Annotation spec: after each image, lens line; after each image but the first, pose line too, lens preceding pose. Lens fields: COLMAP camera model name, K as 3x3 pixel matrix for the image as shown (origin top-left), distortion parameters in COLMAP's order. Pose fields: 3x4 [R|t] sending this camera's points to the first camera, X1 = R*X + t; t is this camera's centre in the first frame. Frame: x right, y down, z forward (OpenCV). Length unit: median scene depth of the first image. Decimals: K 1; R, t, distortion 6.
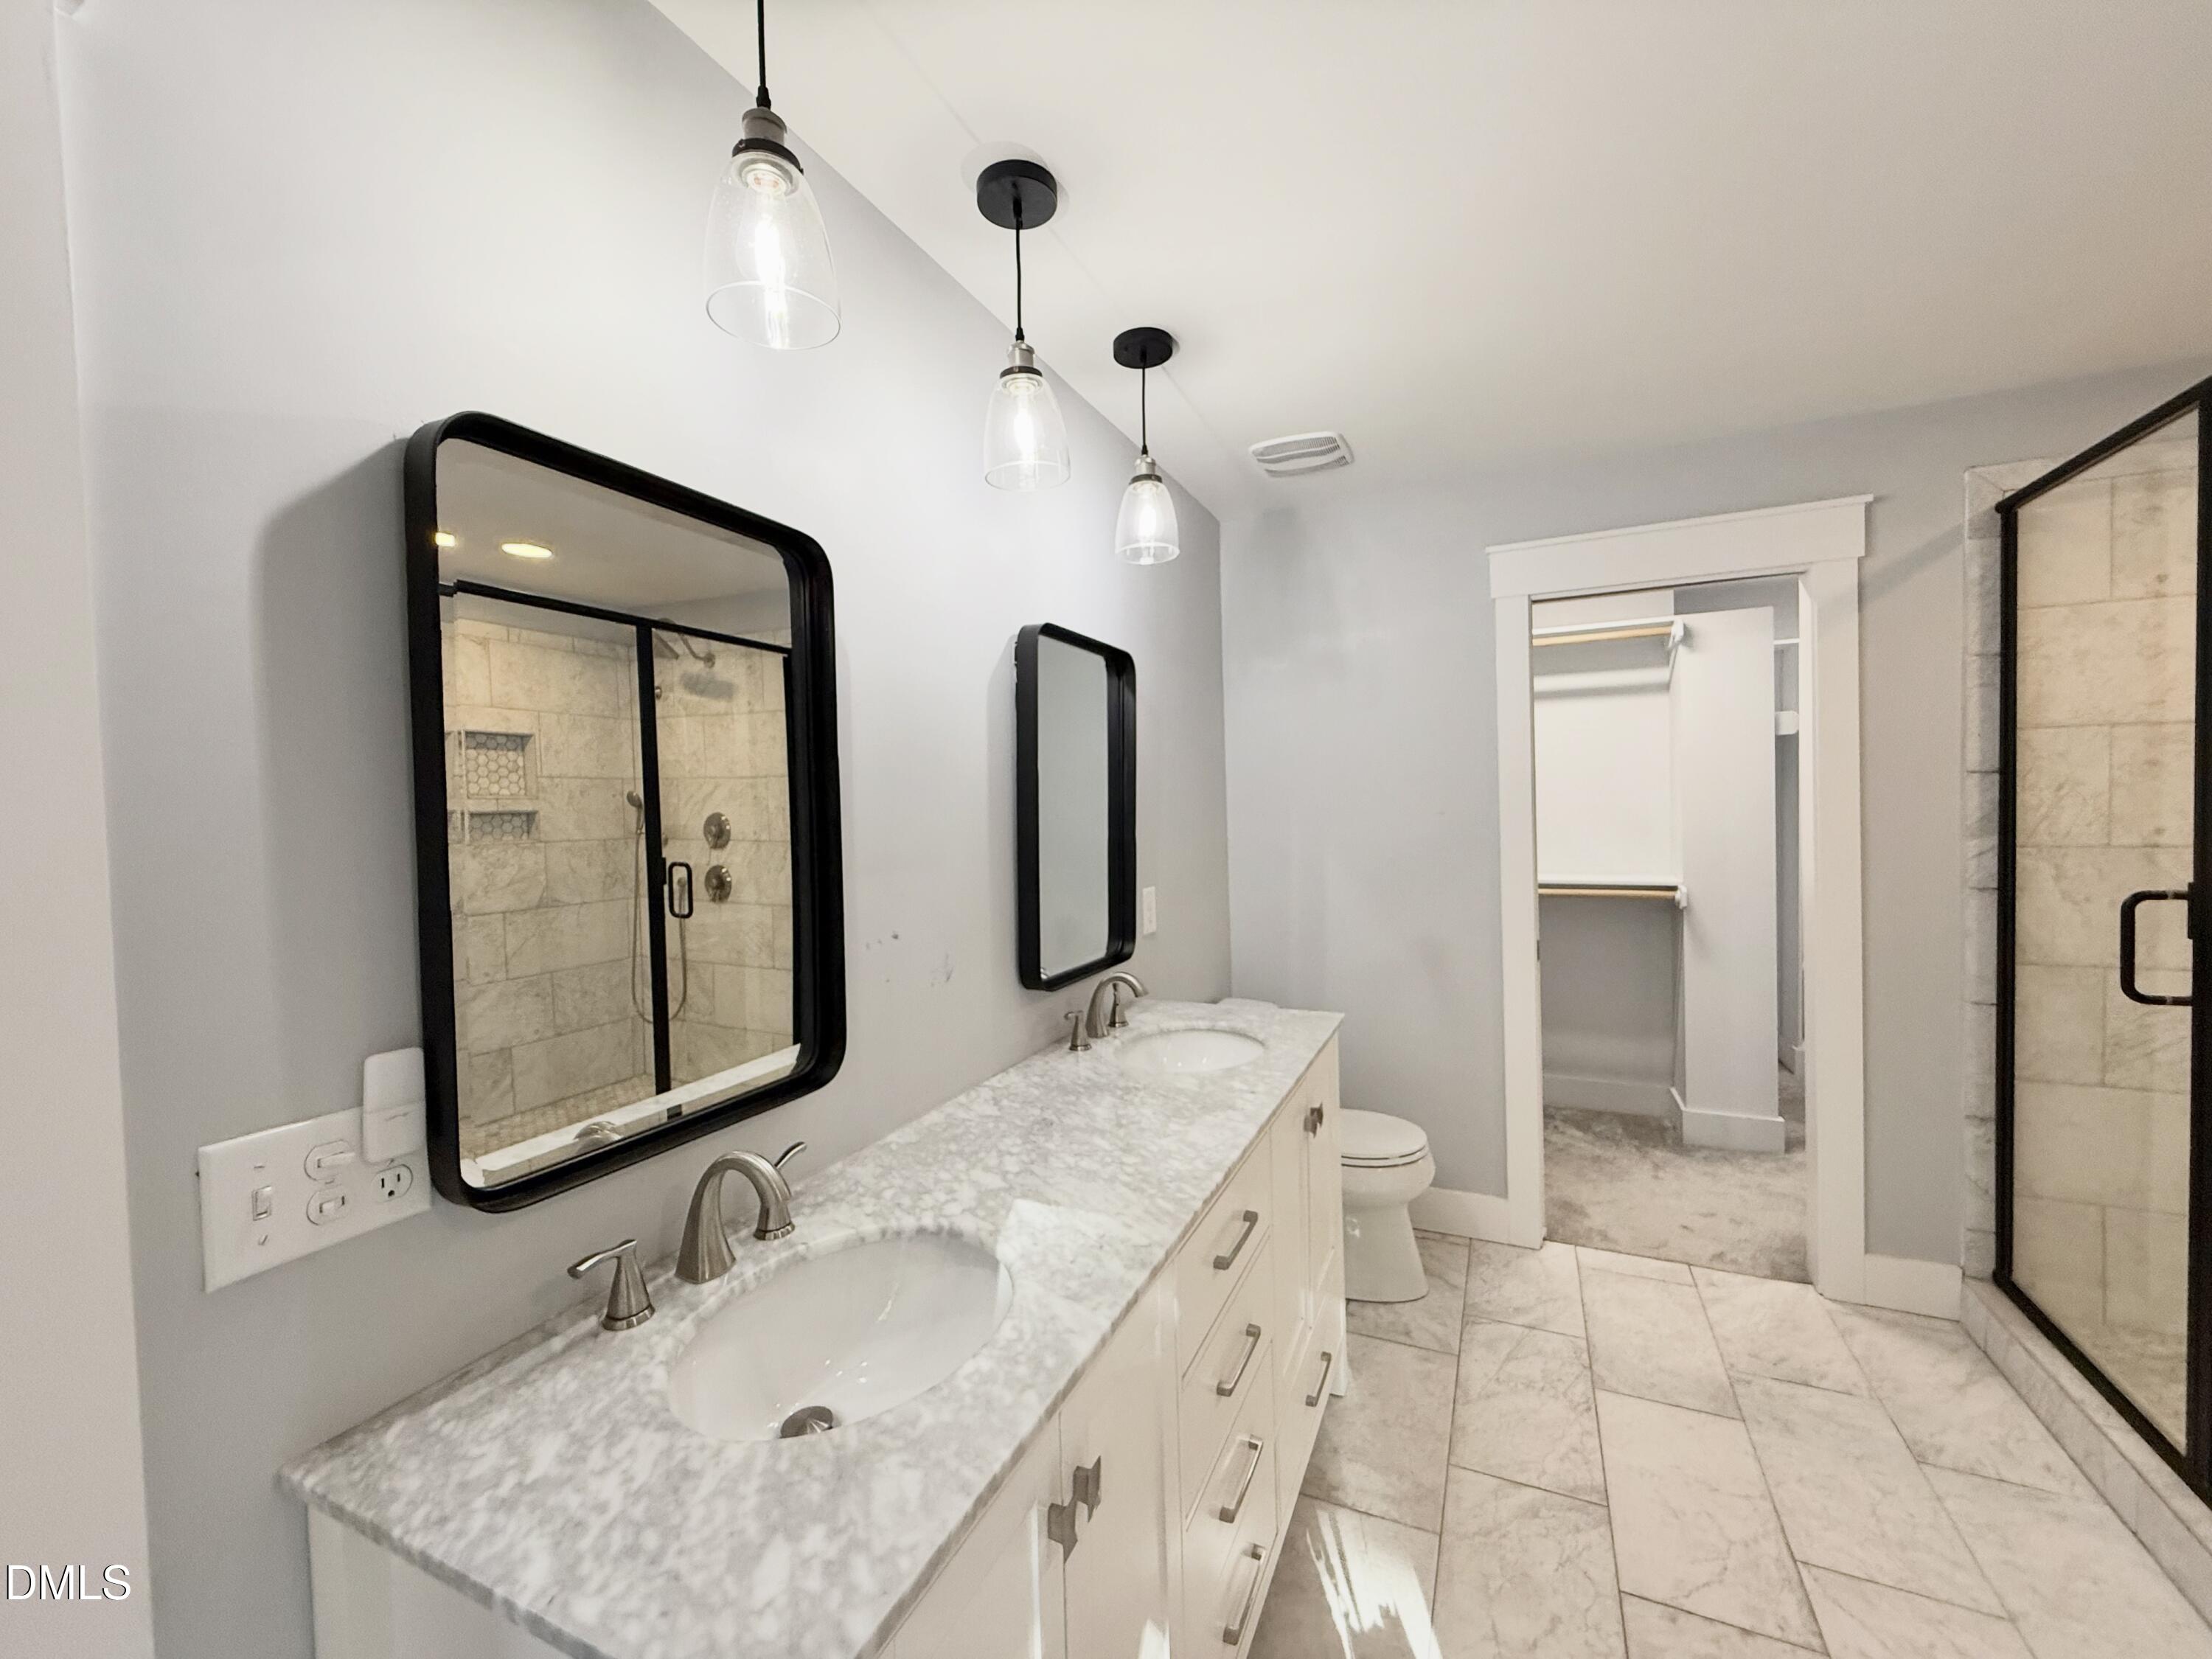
lens RADIAL K [[888.3, 0, 1102.6], [0, 888.3, 833.2], [0, 0, 1]] dist [0.000391, 0.000812]
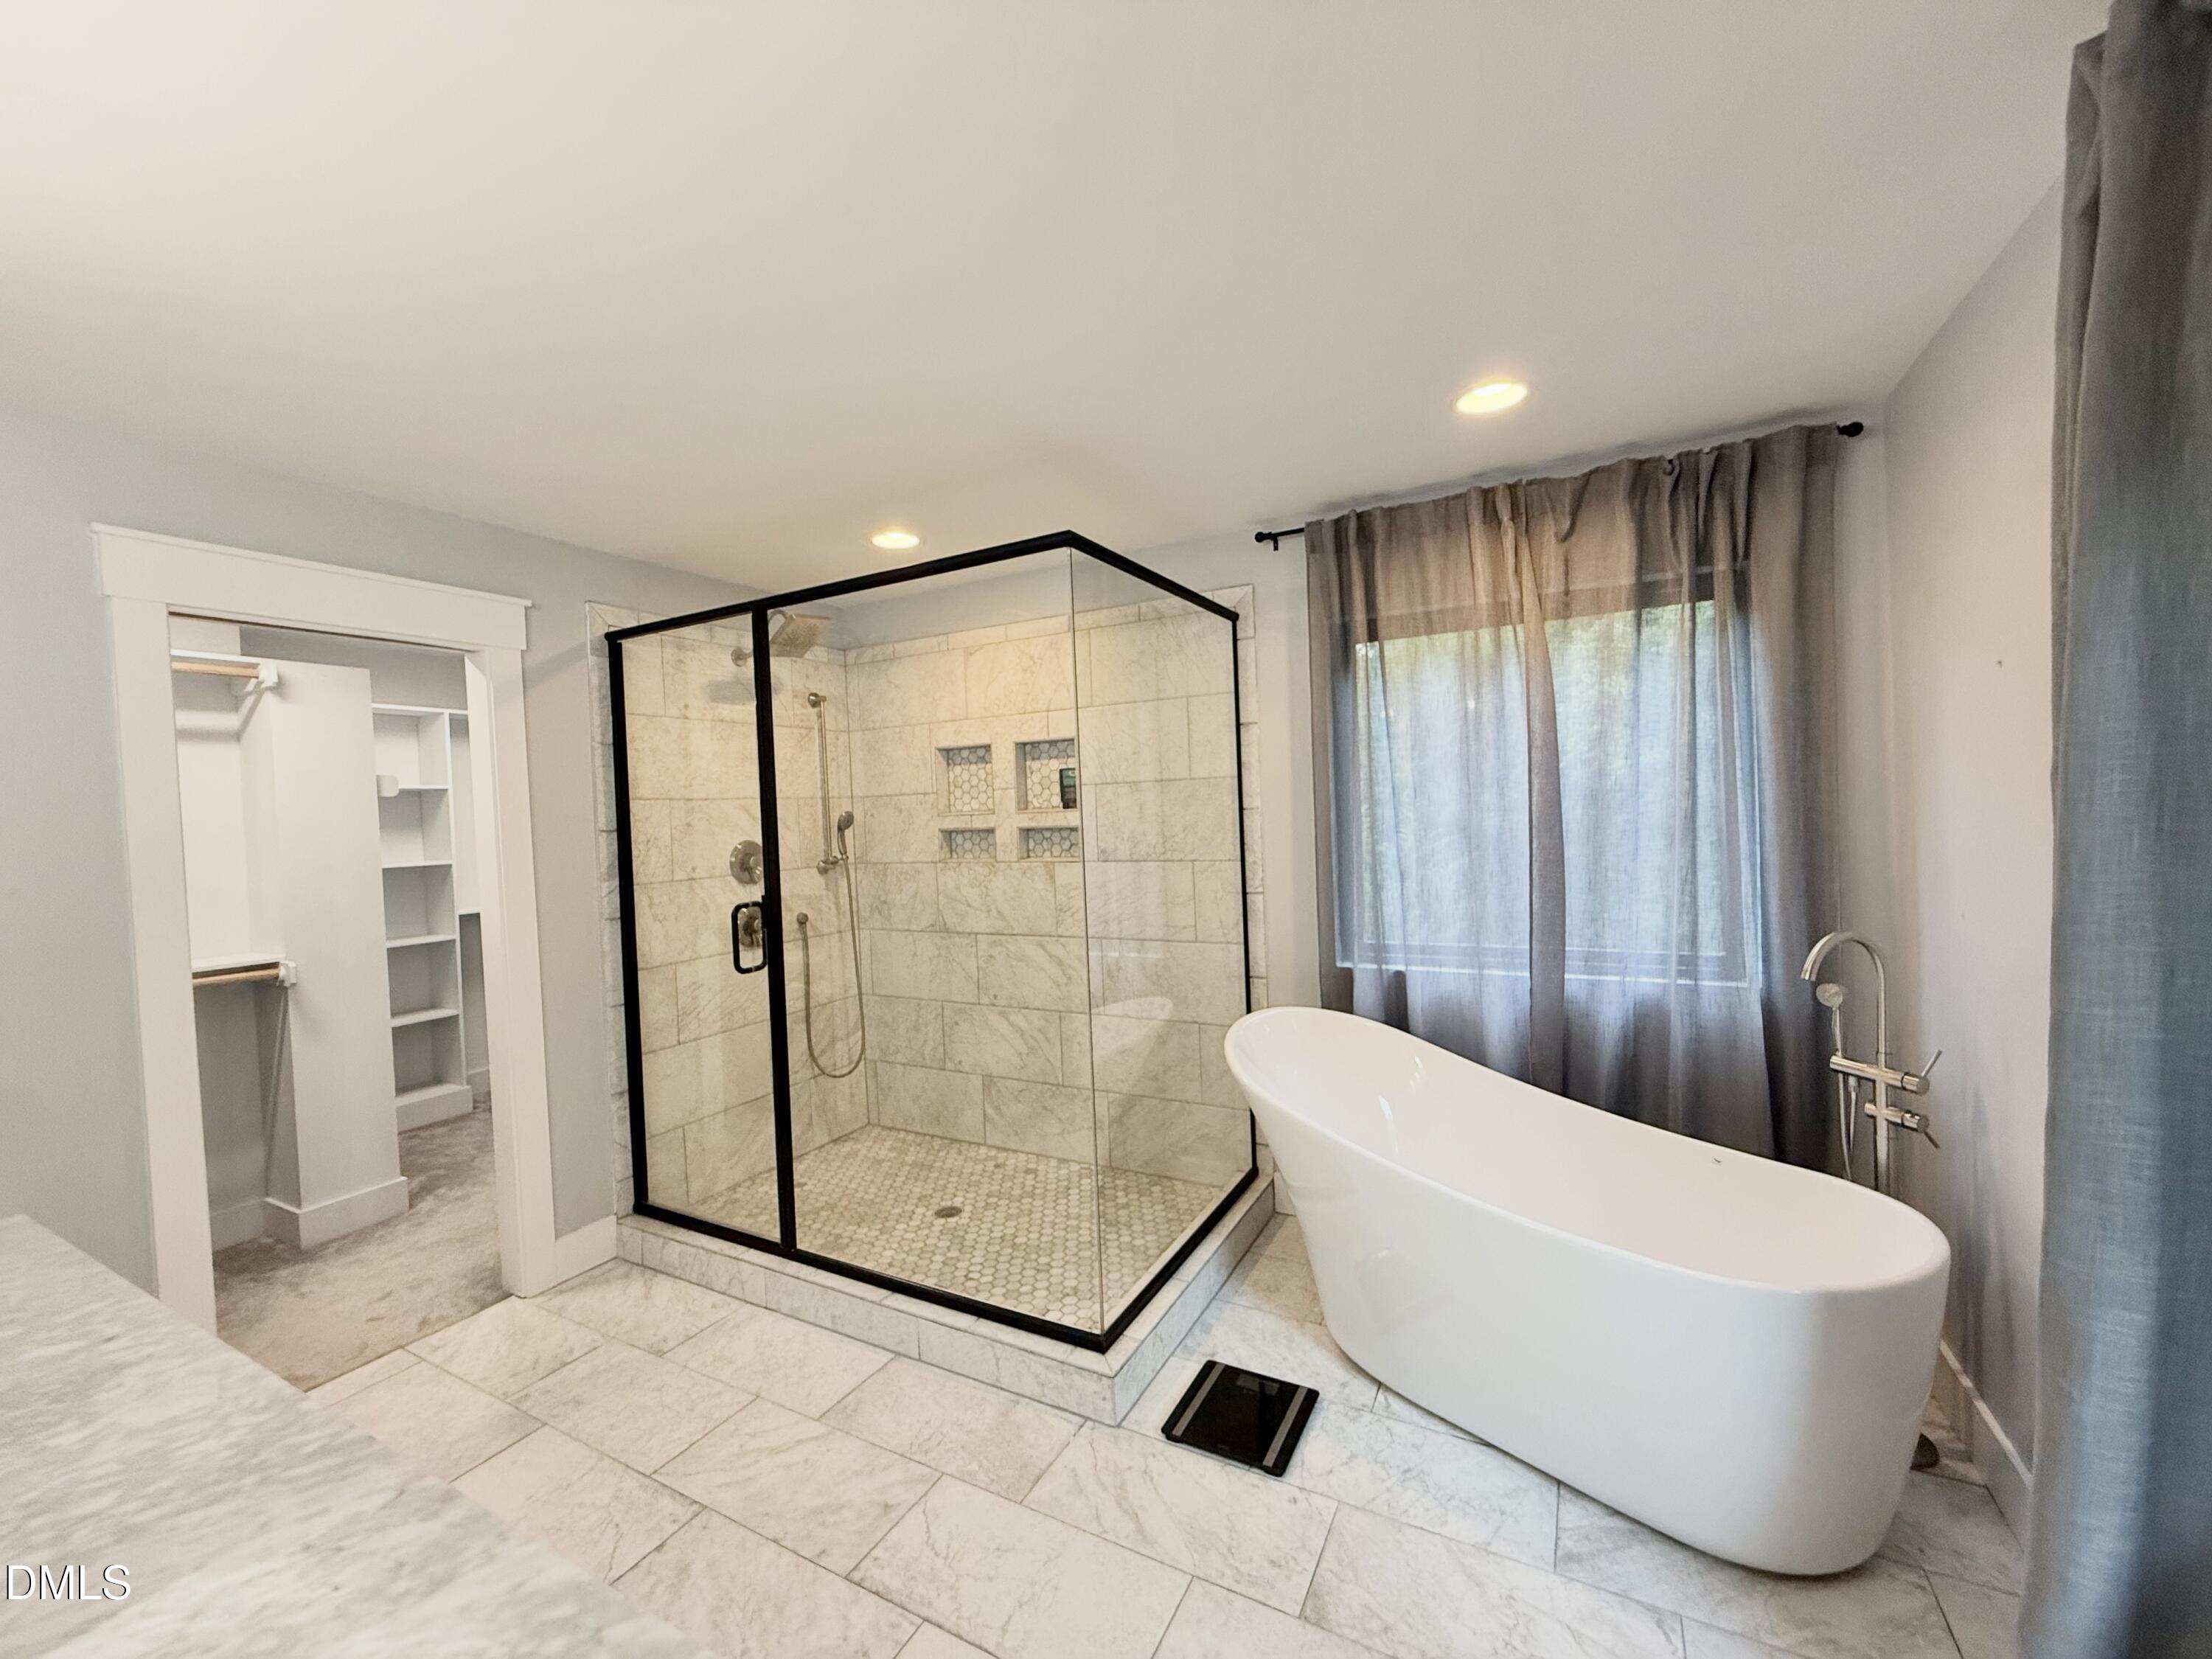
lens RADIAL K [[888.3, 0, 1108.3], [0, 888.3, 833.8], [0, 0, 1]] dist [0.000391, 0.000812]
pose [[0.059766, 0.000282, 0.998212, -0.290061], [0.075411, 0.997141, -0.004797, -0.001969], [-0.995360, 0.075563, 0.059574, 0.175400]]
